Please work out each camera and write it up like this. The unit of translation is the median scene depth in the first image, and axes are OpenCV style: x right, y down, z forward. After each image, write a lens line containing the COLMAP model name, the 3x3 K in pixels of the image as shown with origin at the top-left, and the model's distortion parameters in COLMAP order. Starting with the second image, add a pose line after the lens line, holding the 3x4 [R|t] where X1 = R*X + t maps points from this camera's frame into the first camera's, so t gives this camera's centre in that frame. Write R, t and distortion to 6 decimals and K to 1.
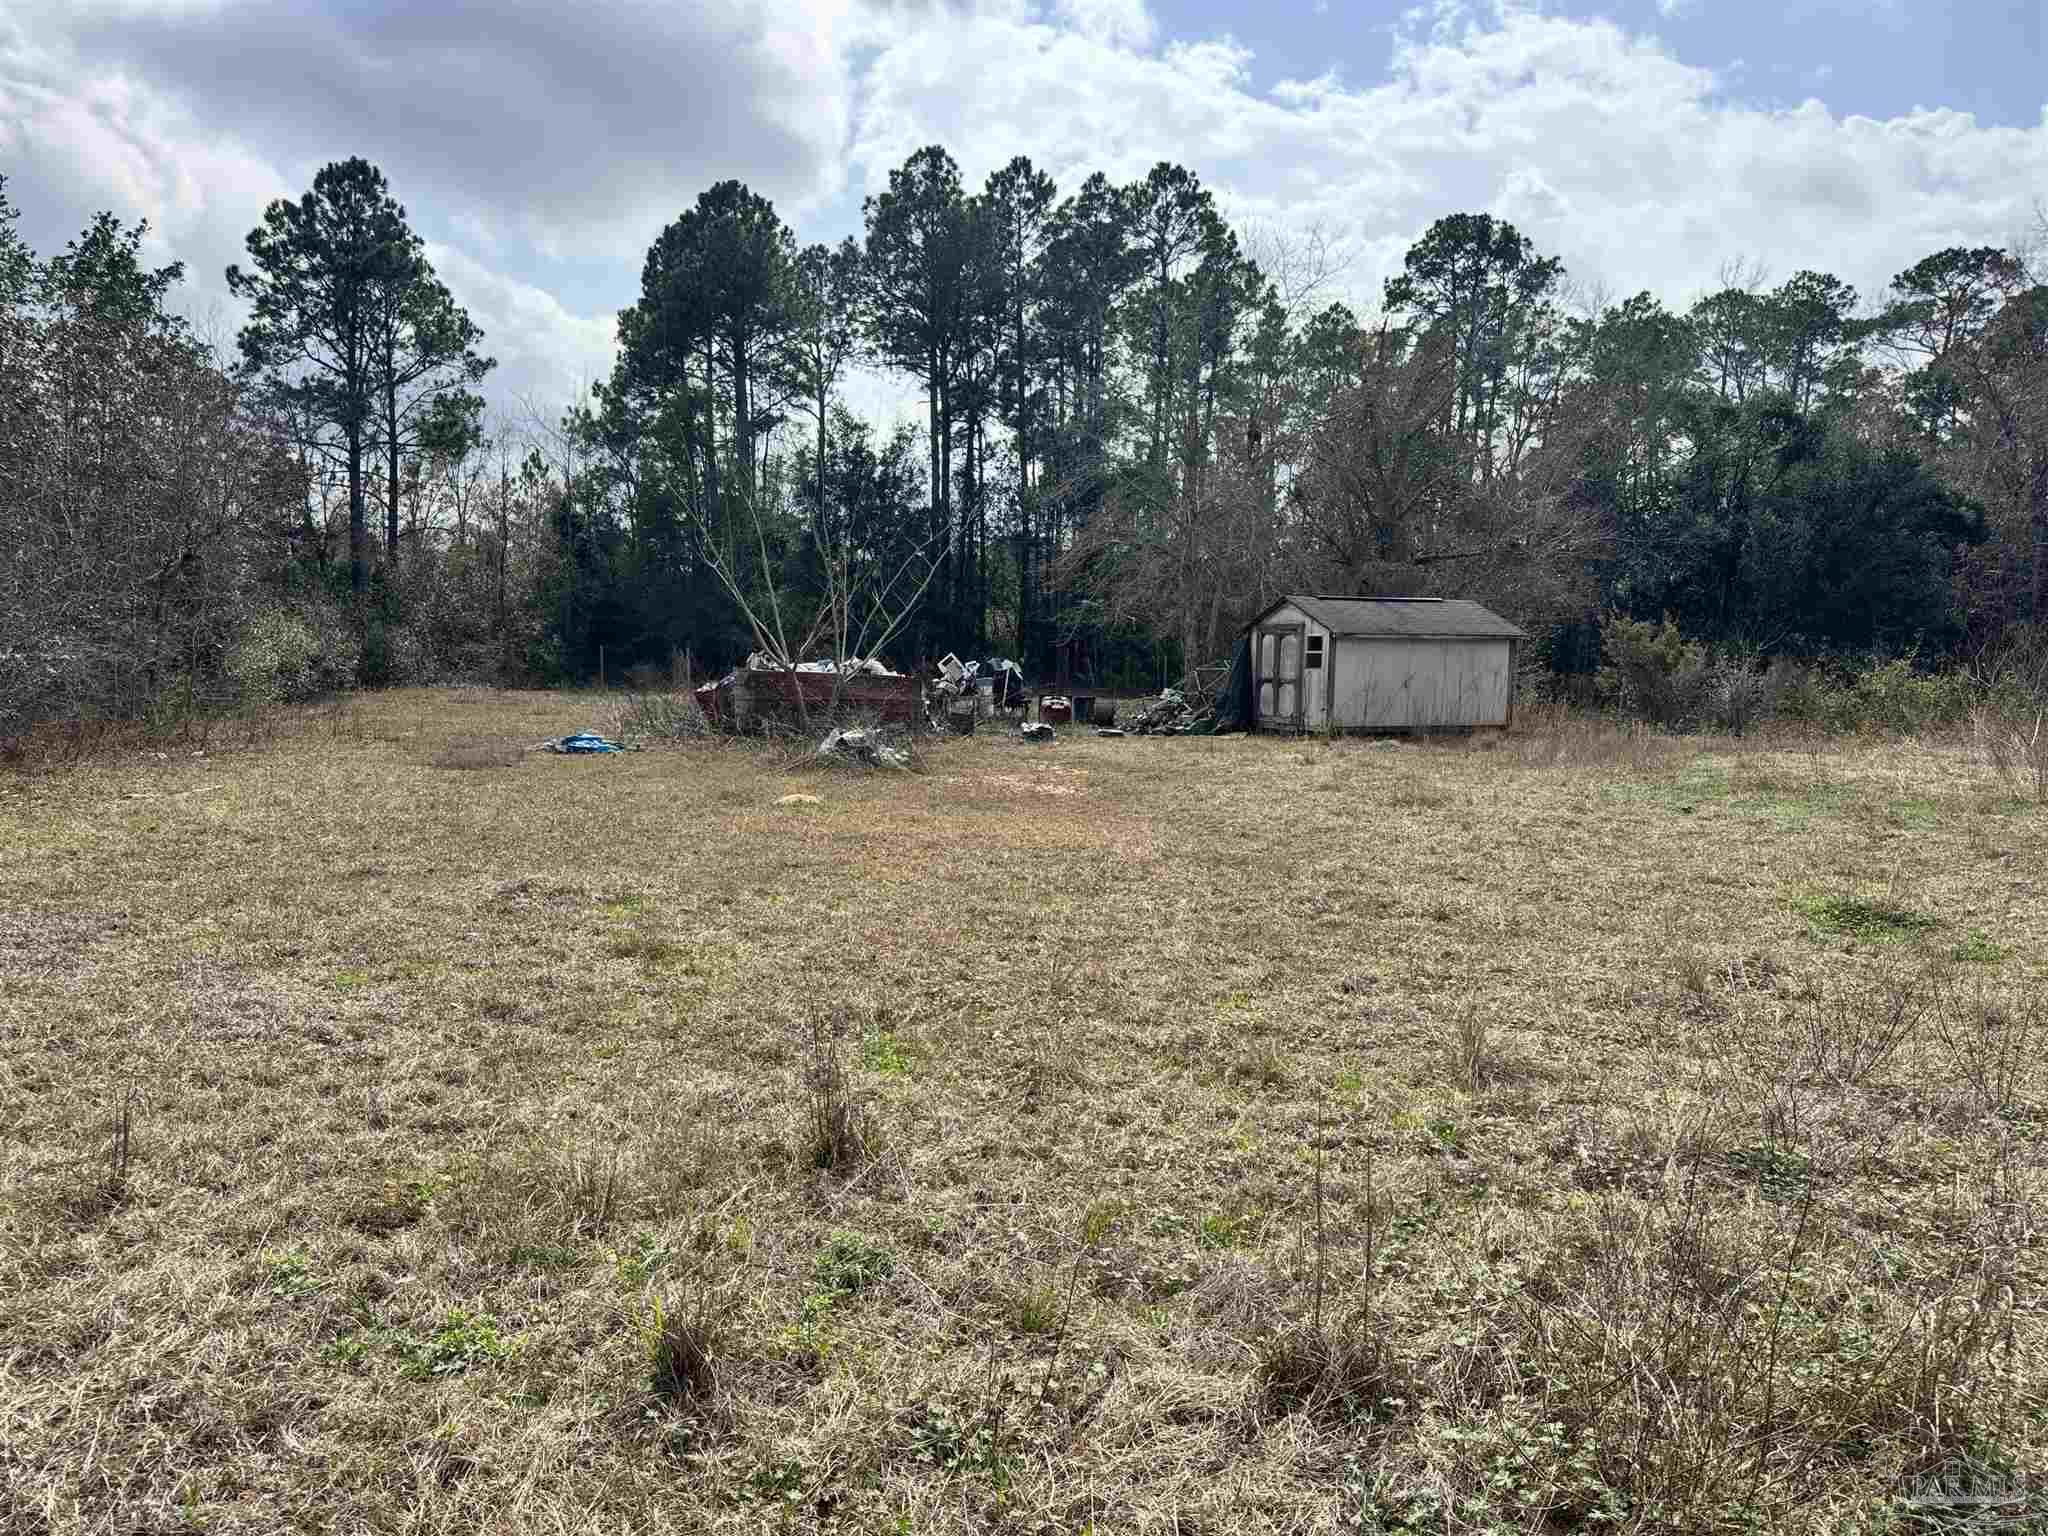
lens RADIAL K [[1450.5, 0, 1027.1], [0, 1450.5, 825.5], [0, 0, 1]] dist [0.089951, -0.292168]
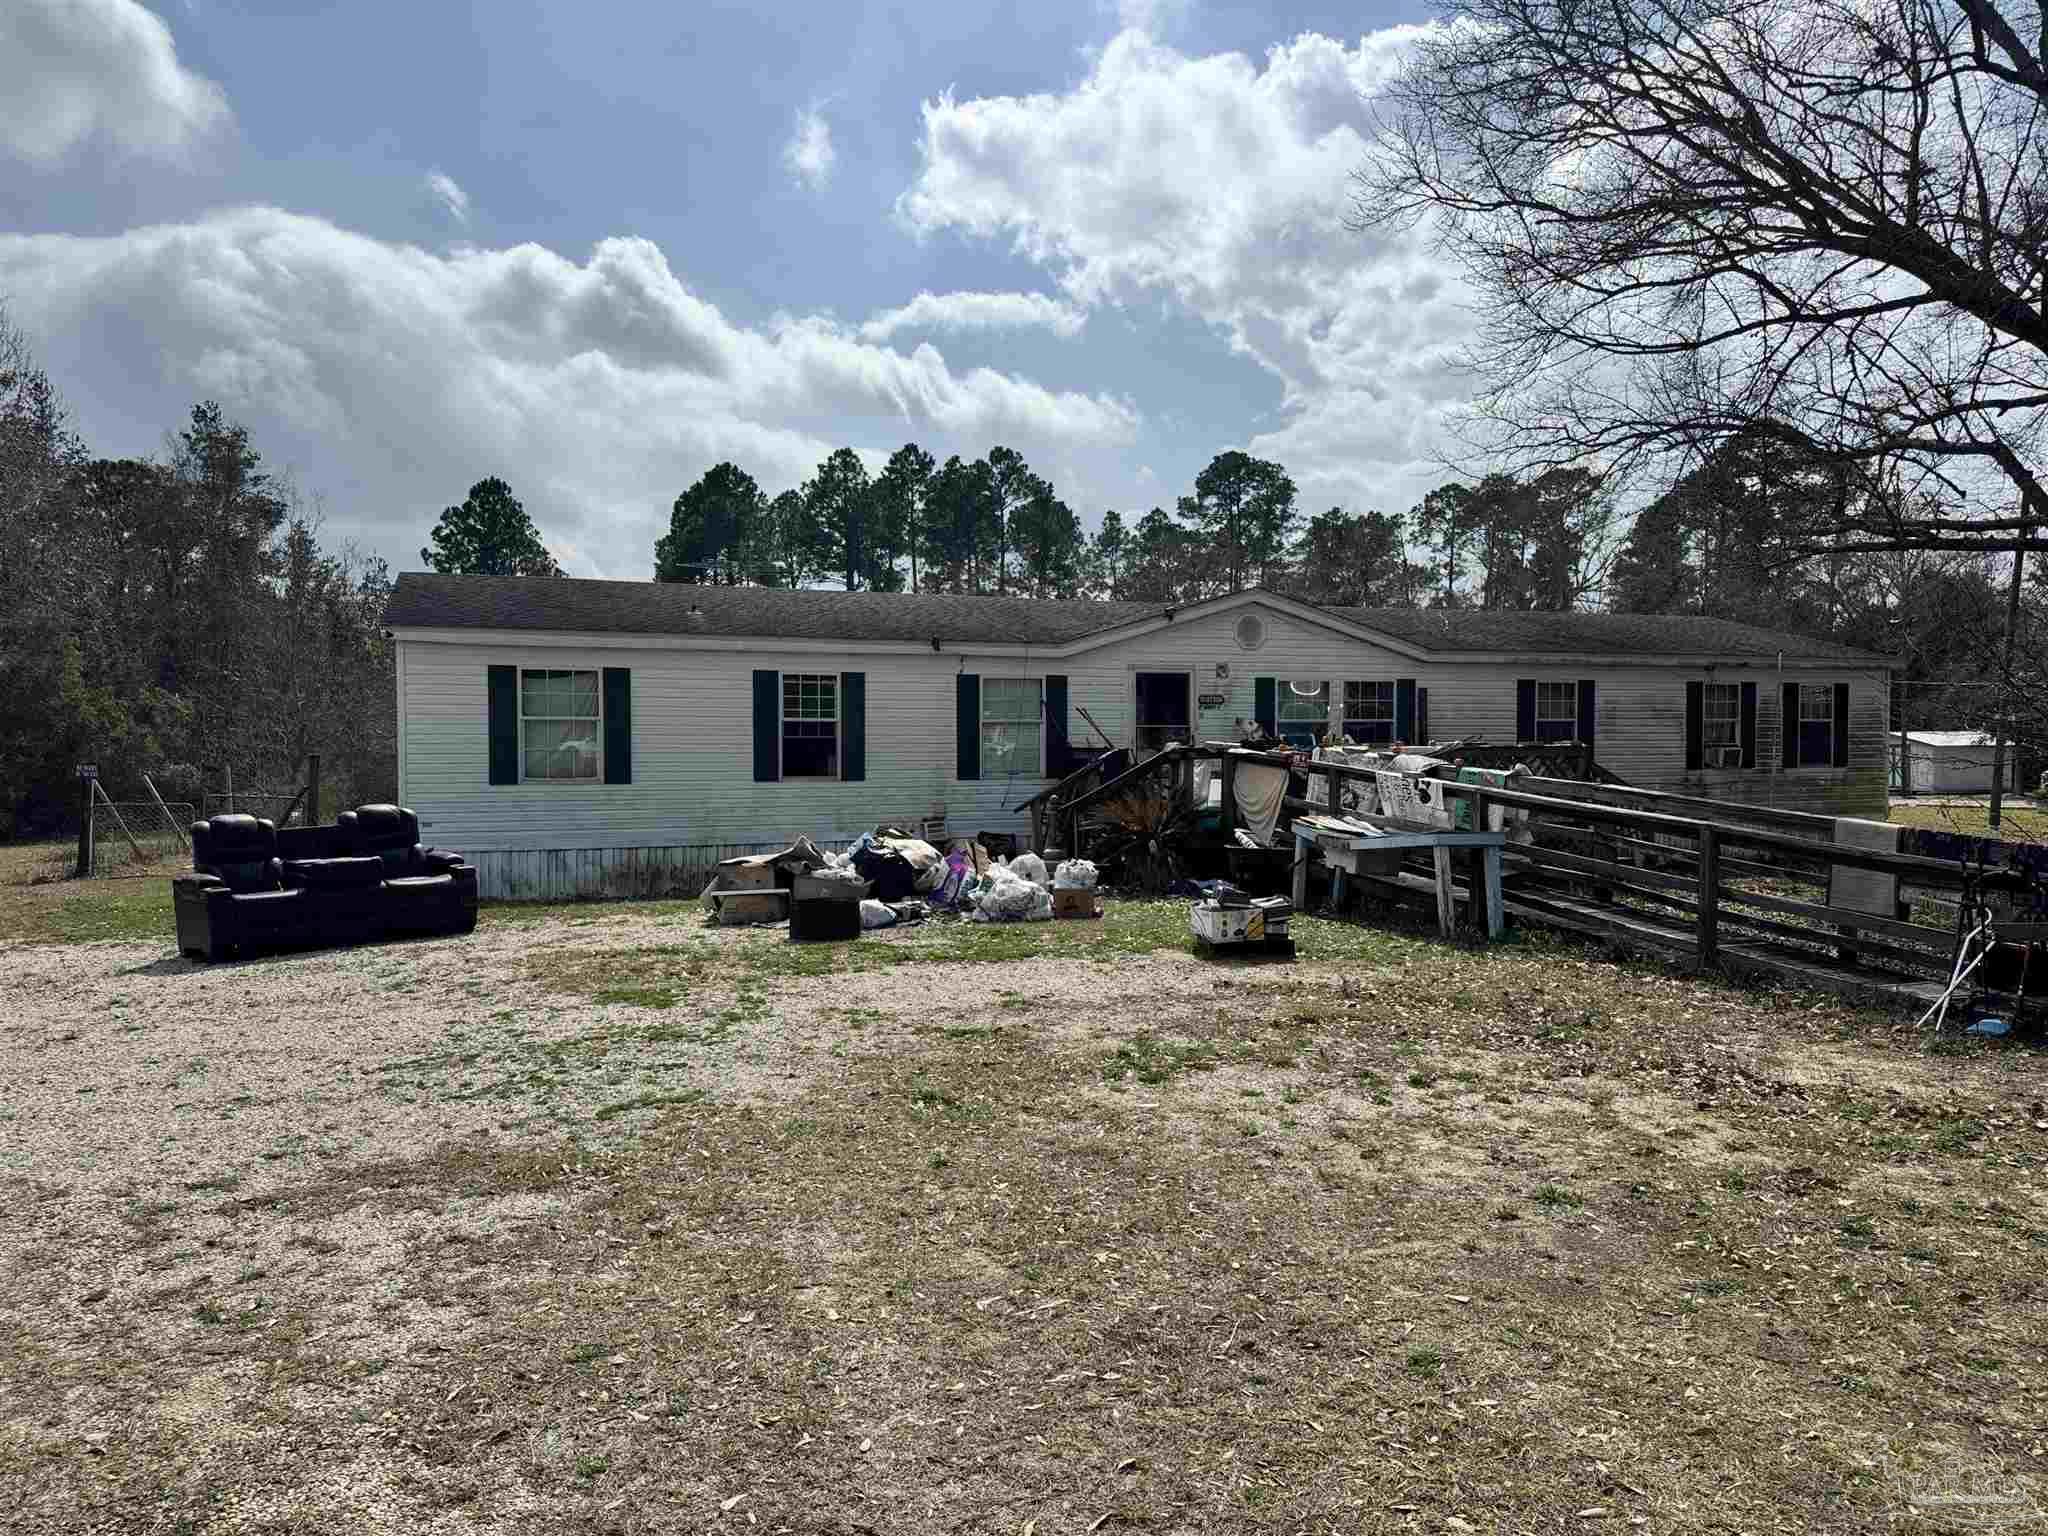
lens RADIAL K [[1419.4, 0, 1026.2], [0, 1419.4, 743.5], [0, 0, 1]] dist [0.075066, -0.000593]
pose [[0.999251, -0.014943, -0.035707, 0.194685], [0.010414, 0.992253, -0.123797, 0.064446], [0.037280, 0.123333, 0.991665, -0.553705]]
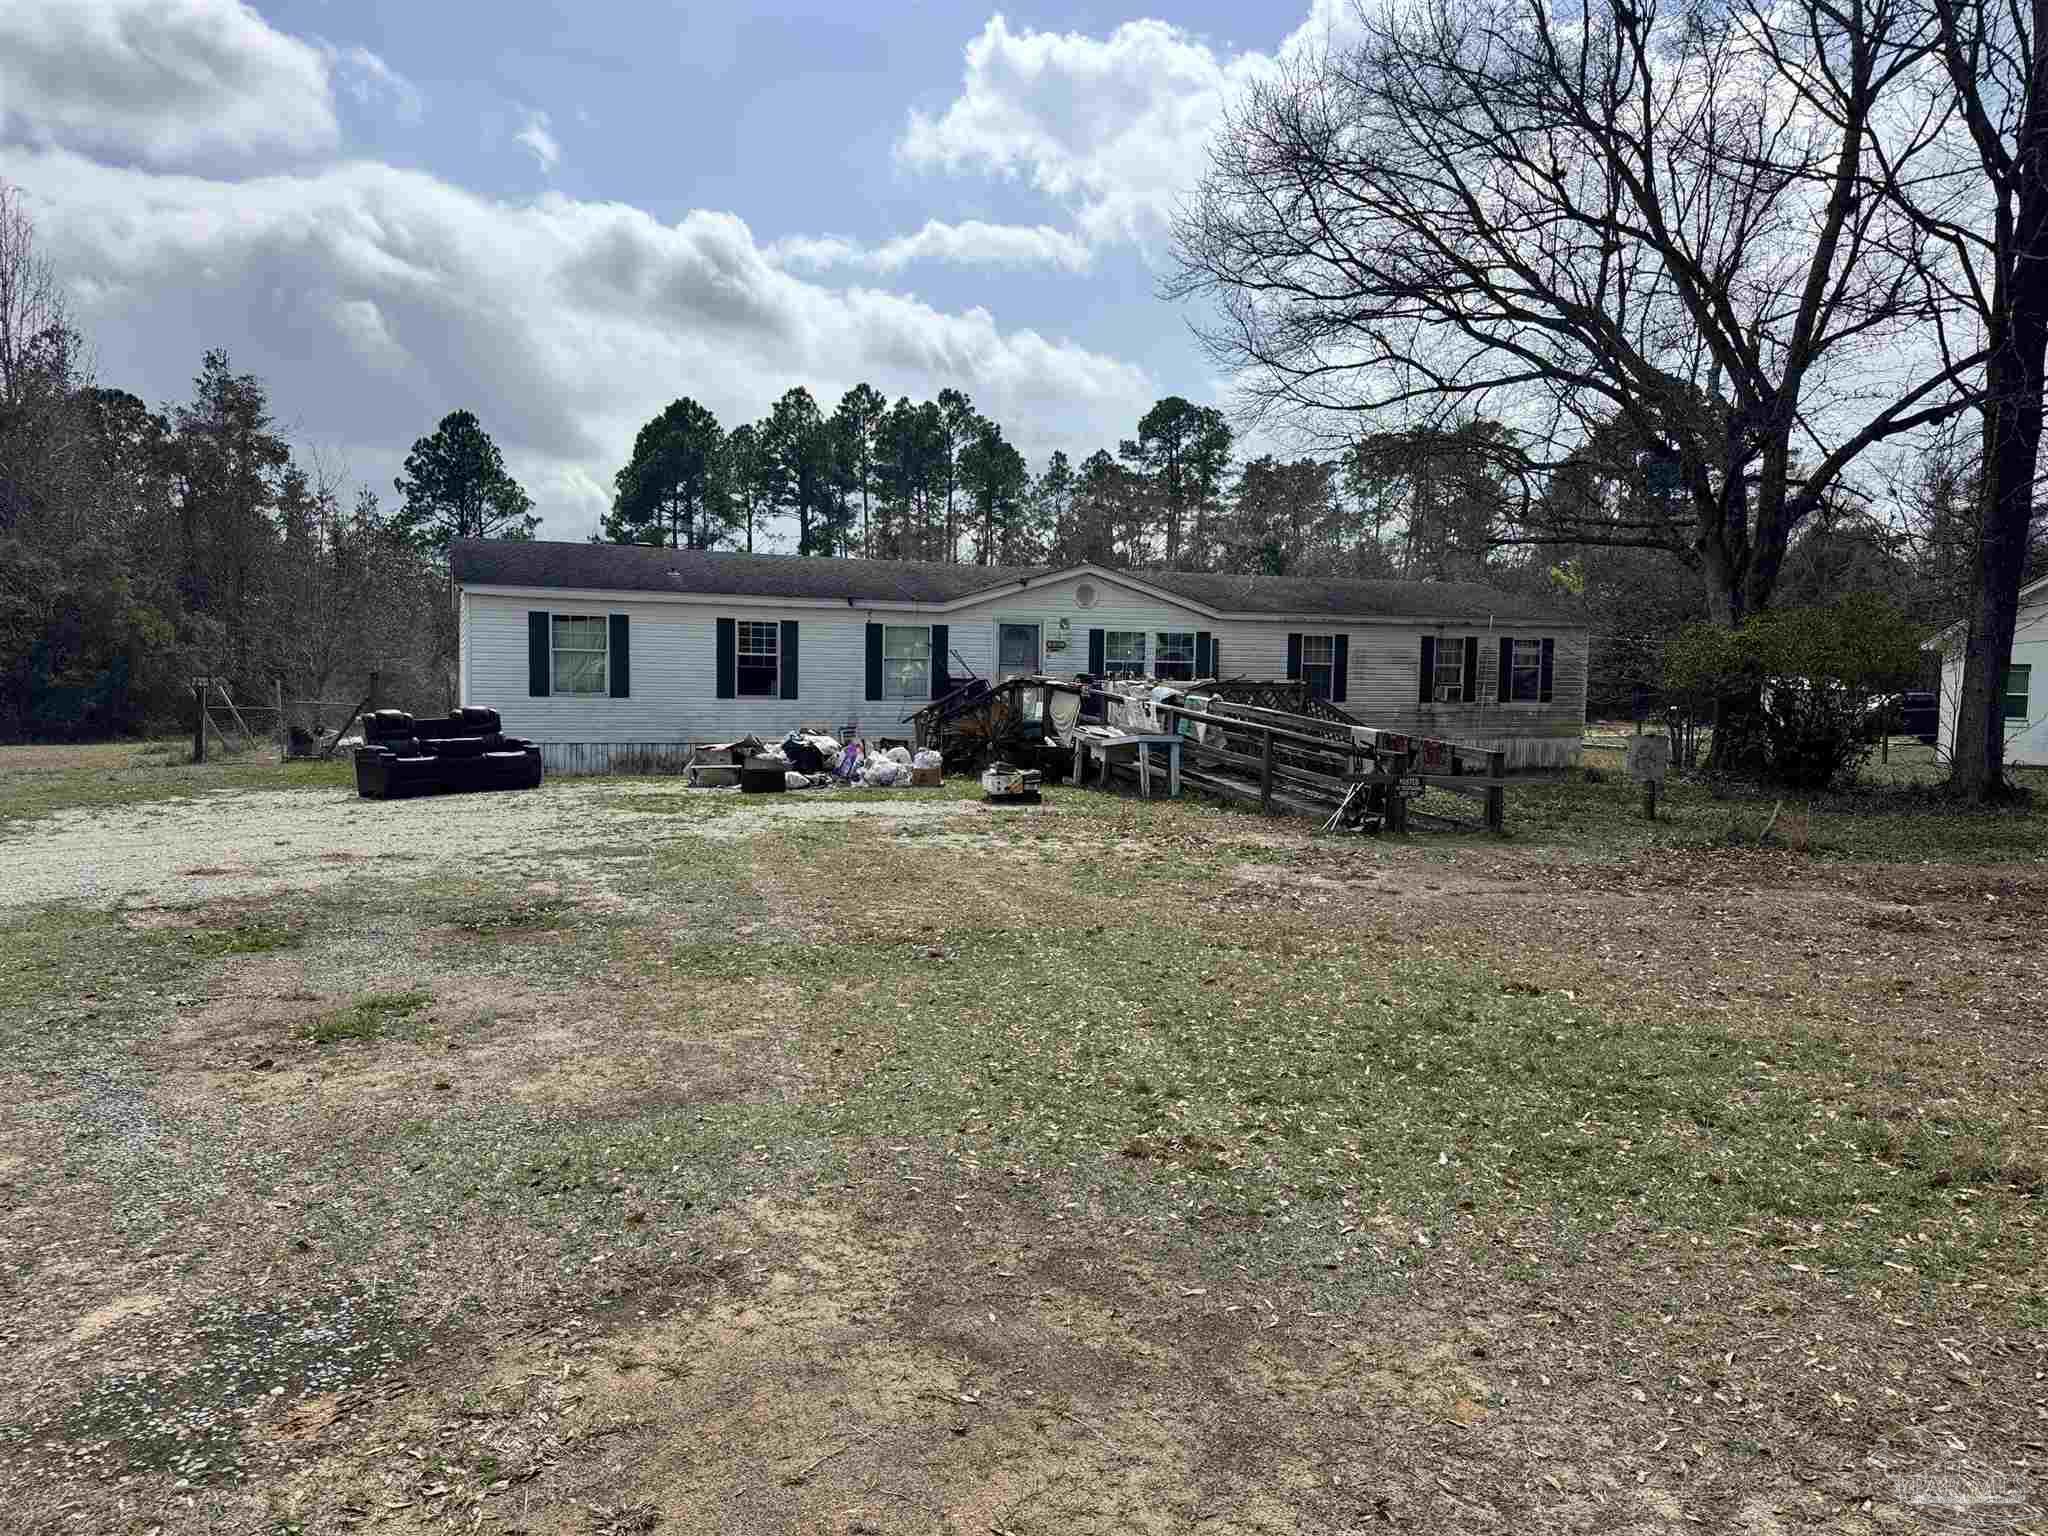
lens RADIAL K [[1432.2, 0, 1024.0], [0, 1432.2, 768.0], [0, 0, 1]] dist [0.085110, -0.042066]
pose [[0.999950, 0.003484, -0.009422, 0.221139], [-0.004035, 0.998243, -0.059108, 0.079949], [0.009200, 0.059143, 0.998207, -0.678715]]
